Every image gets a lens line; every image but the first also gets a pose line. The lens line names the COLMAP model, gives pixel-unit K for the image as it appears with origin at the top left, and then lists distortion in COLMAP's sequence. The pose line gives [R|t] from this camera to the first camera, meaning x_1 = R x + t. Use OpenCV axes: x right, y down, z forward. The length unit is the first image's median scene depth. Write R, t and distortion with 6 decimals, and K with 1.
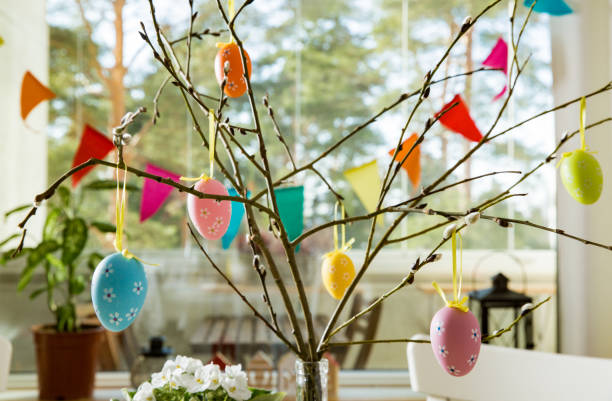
lens RADIAL K [[891.2, 0, 306.0], [0, 891.2, 200.5], [0, 0, 1]] dist [0.034758, 0.043116]
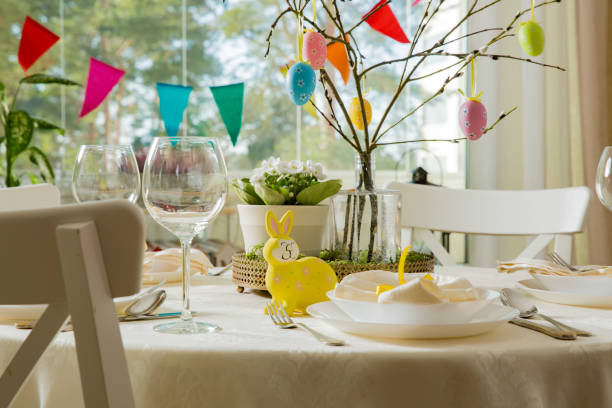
lens RADIAL K [[1115.1, 0, 306.0], [0, 1115.1, 204.0], [0, 0, 1]] dist [0.125359, 0.049660]
pose [[0.986129, -0.008399, 0.165766, -0.409755], [-0.000275, 0.998635, 0.052232, 0.161732], [-0.165978, -0.051553, 0.984781, -0.882829]]
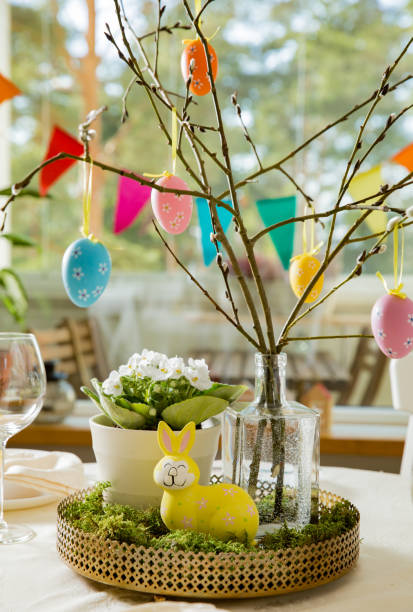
lens RADIAL K [[1087.6, 0, 206.1], [0, 1087.6, 325.0], [0, 0, 1]] dist [0.139187, -0.011268]
pose [[0.994617, 0.017649, -0.102110, 0.059516], [-0.007955, 0.995486, 0.094578, 0.026175], [0.103318, -0.093257, 0.990267, -0.255584]]
